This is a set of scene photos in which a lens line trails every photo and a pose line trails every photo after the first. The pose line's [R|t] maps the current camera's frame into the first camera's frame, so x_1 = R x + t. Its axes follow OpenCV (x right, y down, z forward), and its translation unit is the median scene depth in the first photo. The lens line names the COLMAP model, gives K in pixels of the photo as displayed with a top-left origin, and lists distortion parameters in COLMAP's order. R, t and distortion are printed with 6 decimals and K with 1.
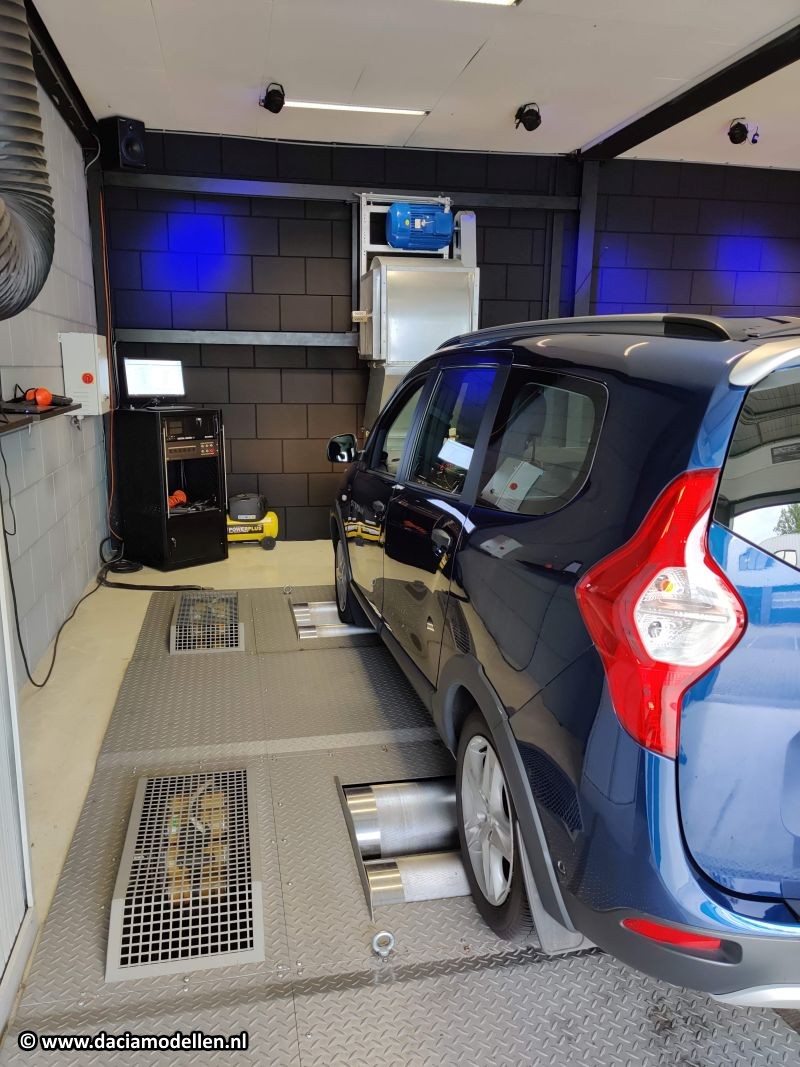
lens RADIAL K [[817.7, 0, 398.7], [0, 817.7, 536.3], [0, 0, 1]] dist [-0.008581, -0.003246]
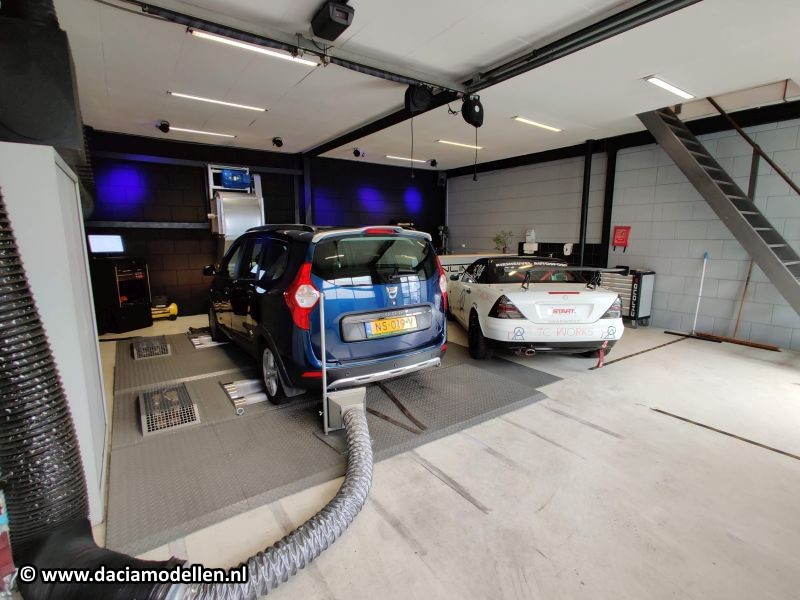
lens RADIAL K [[394.8, 0, 400.1], [0, 394.8, 301.2], [0, 0, 1]] dist [0.004266, 0.000478]
pose [[0.920890, -0.071479, 0.383213, -0.000877], [0.086930, 0.995946, -0.023128, 0.046431], [-0.380006, 0.054611, 0.923371, -0.238932]]
